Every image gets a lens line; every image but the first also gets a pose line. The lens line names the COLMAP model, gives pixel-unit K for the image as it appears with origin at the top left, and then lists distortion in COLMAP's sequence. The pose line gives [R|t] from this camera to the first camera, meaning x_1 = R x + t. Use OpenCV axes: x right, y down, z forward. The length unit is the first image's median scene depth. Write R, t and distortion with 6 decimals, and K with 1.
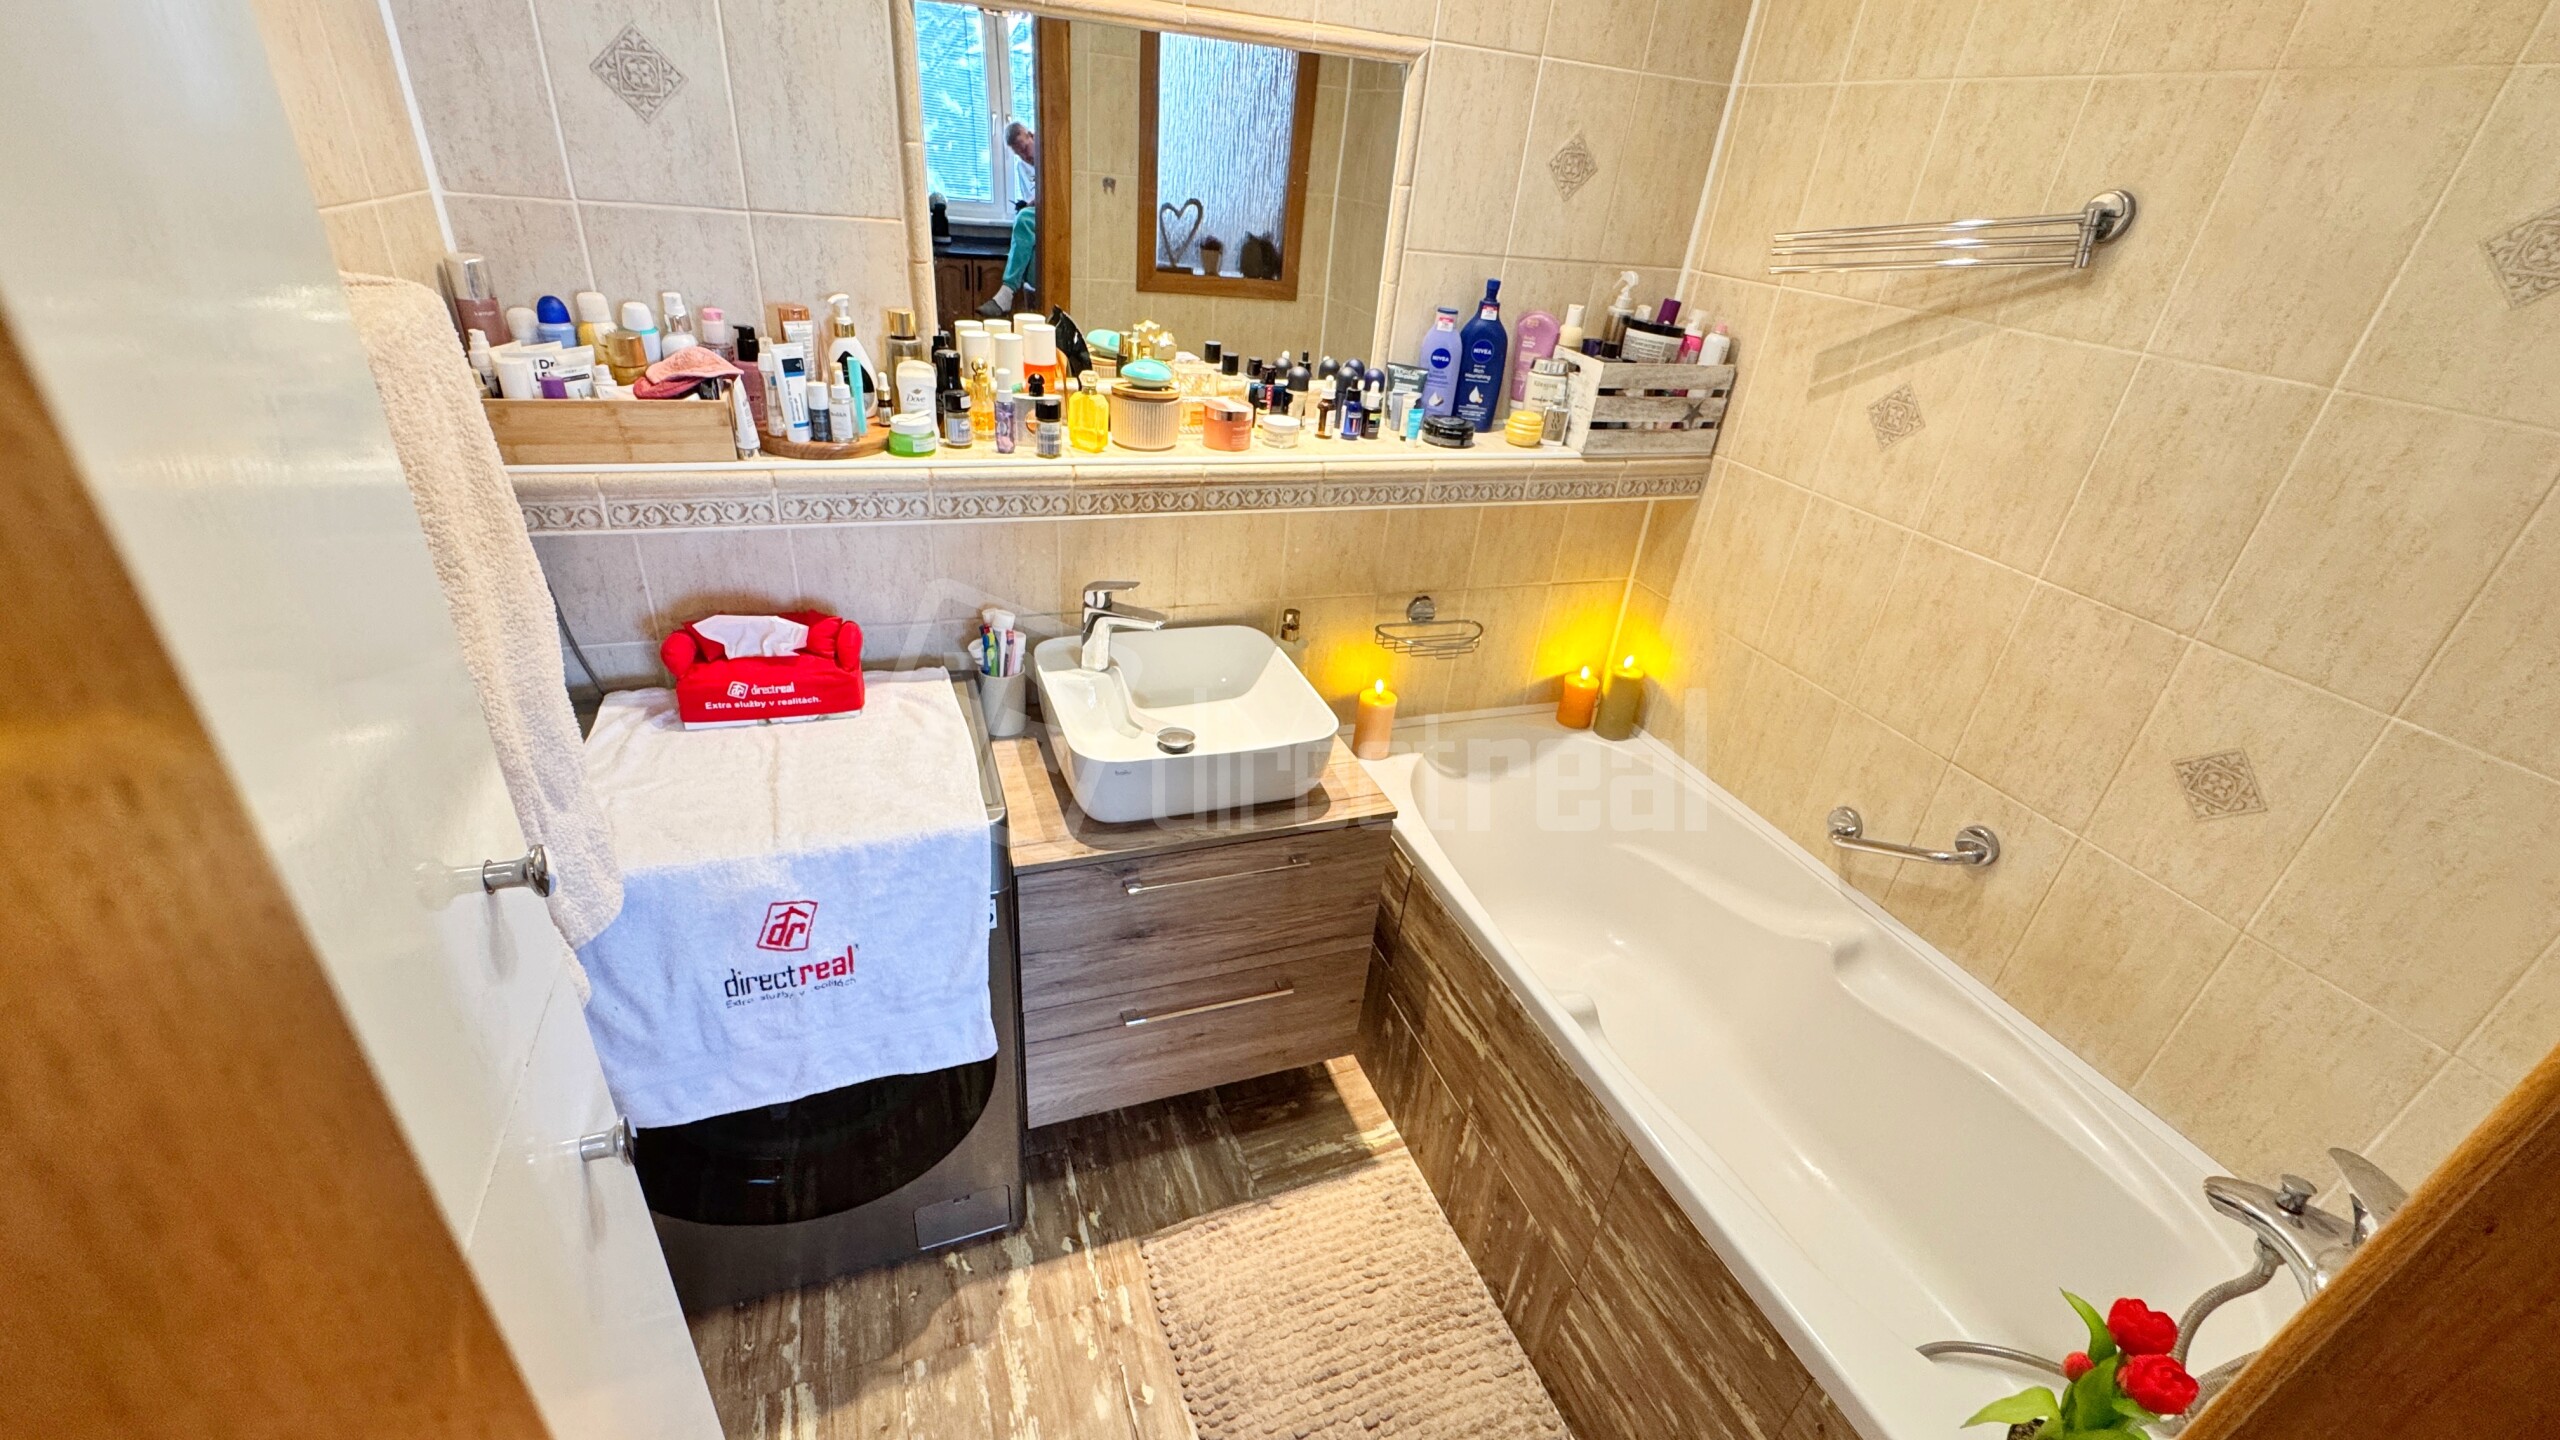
lens RADIAL K [[1023.6, 0, 1279.9], [0, 1023.6, 718.7], [0, 0, 1]] dist [-0.002934, 0.000050]
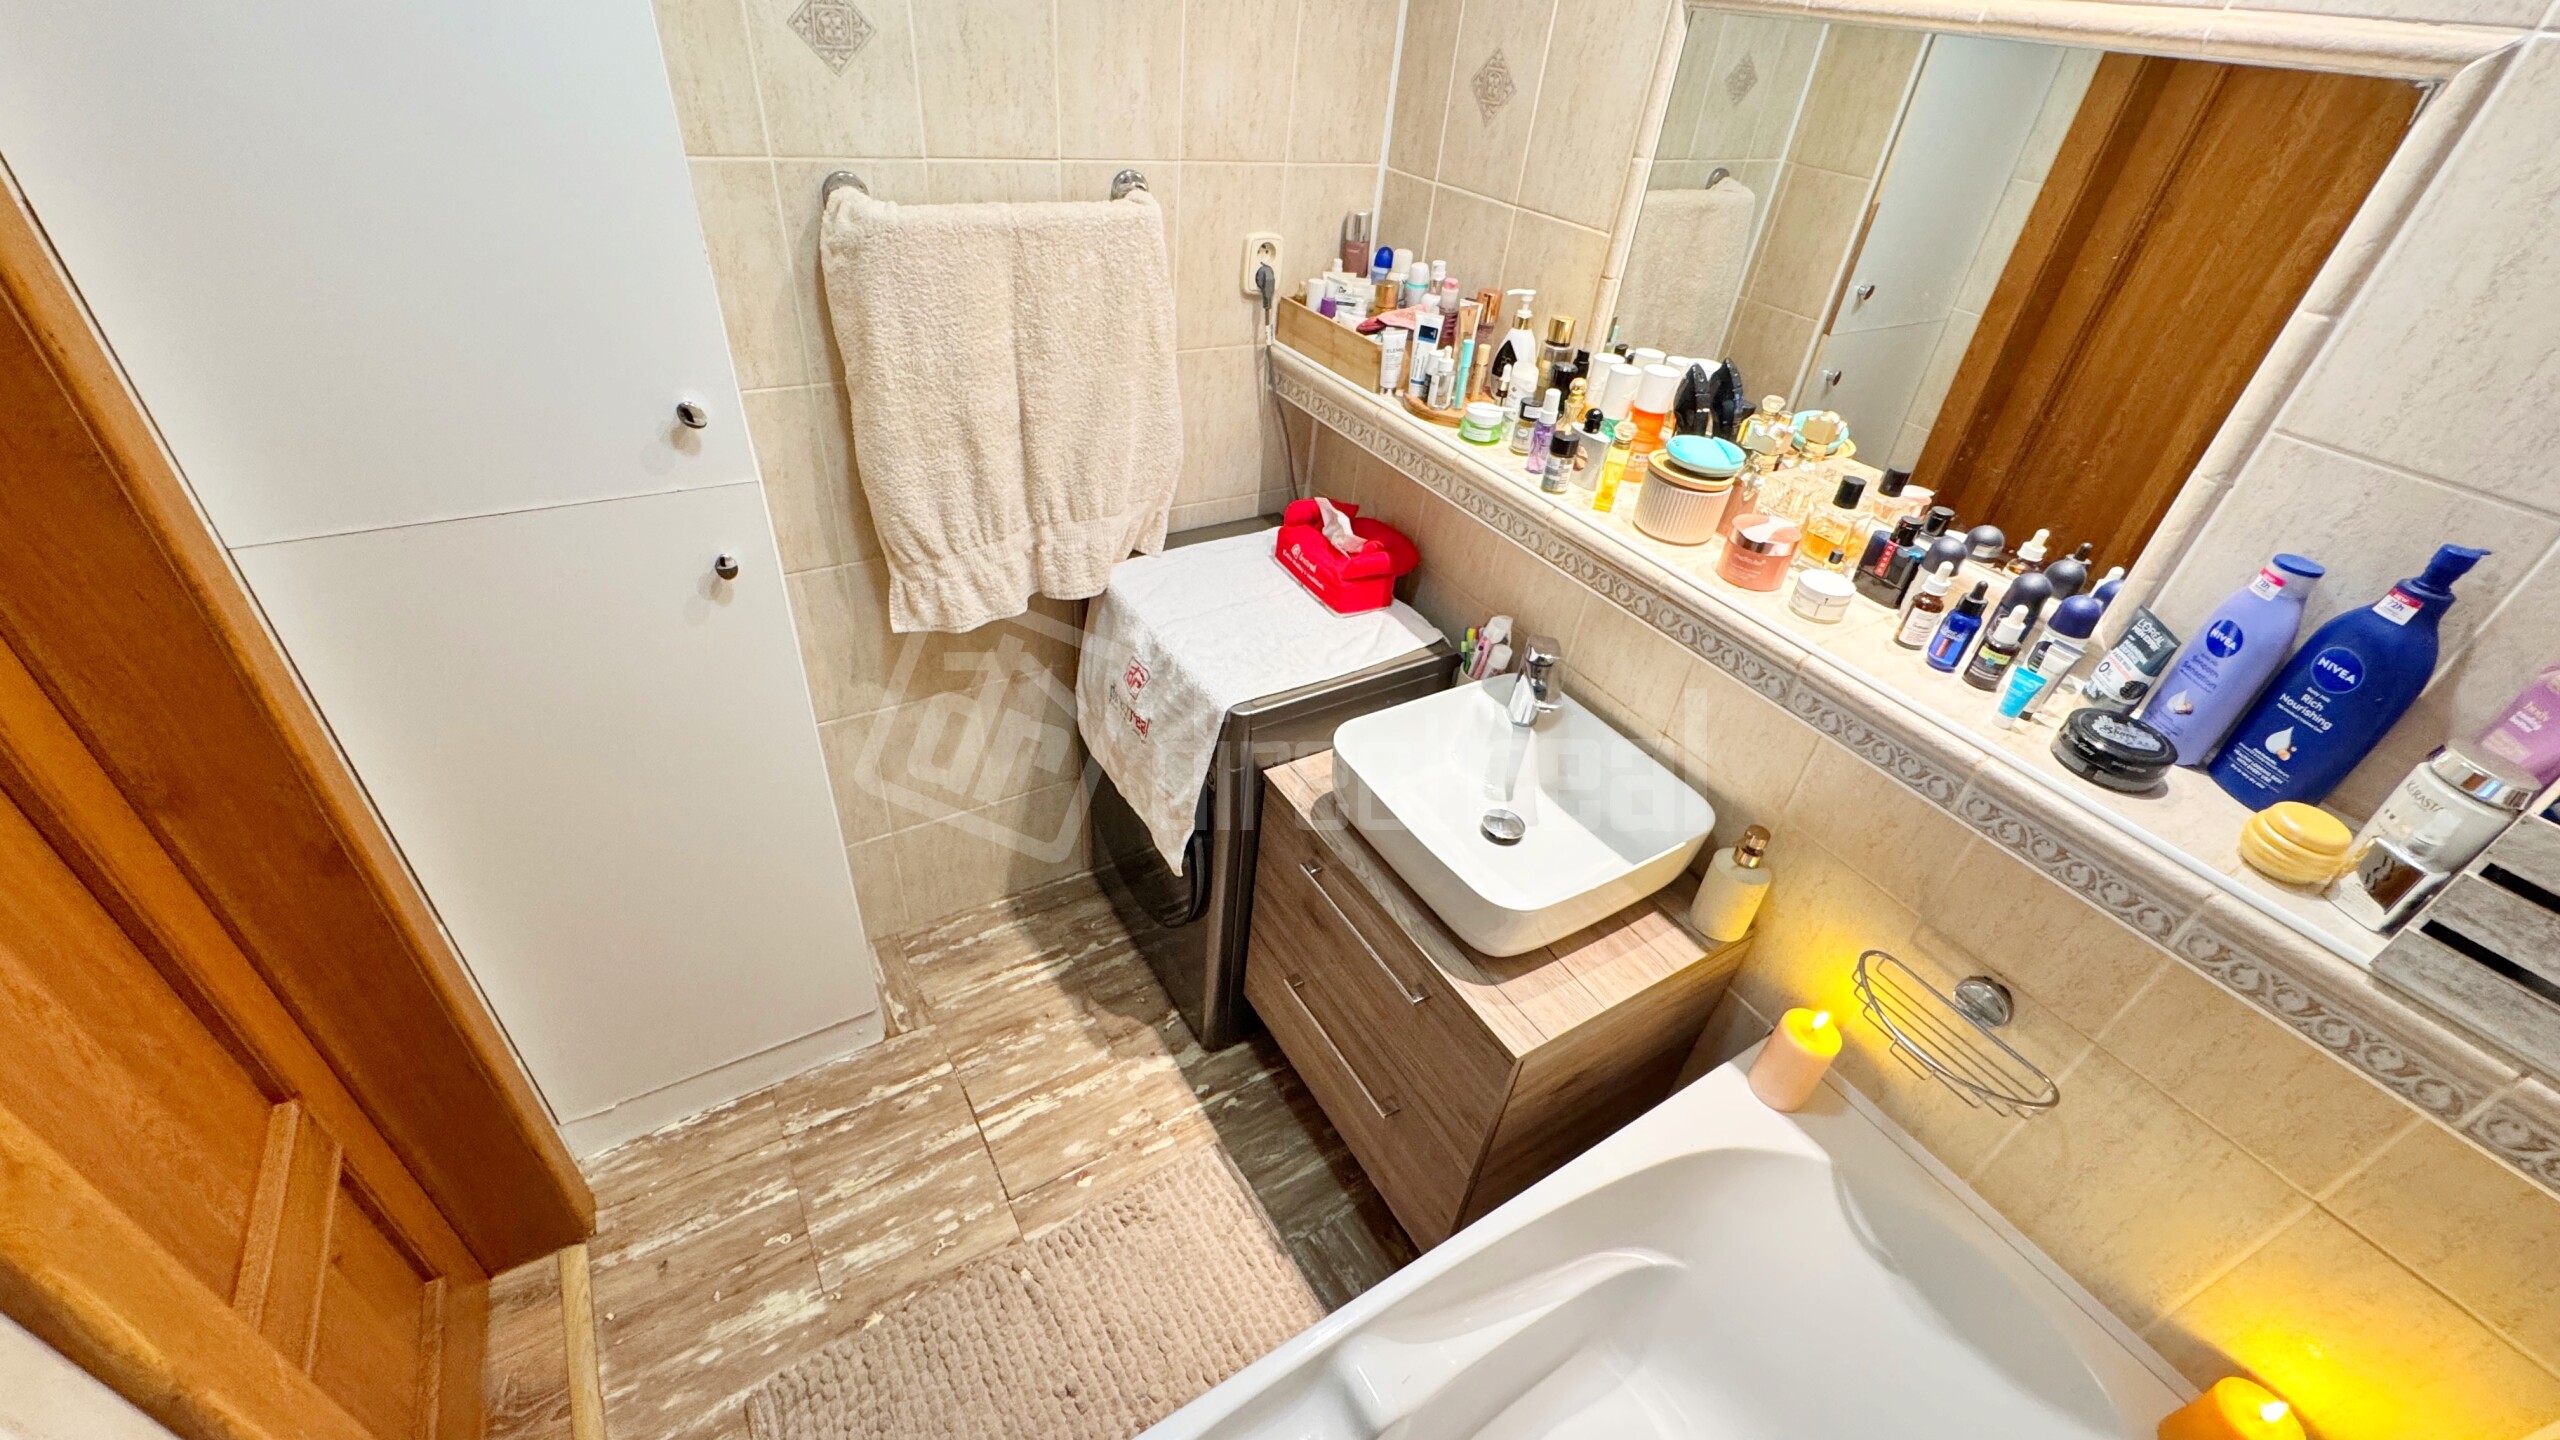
lens RADIAL K [[1023.6, 0, 1279.9], [0, 1023.6, 718.7], [0, 0, 1]] dist [-0.002934, 0.000050]
pose [[0.189999, 0.518583, -0.833650, 0.585687], [-0.535337, 0.766504, 0.354803, -0.277696], [0.822991, 0.378871, 0.423252, 0.445834]]
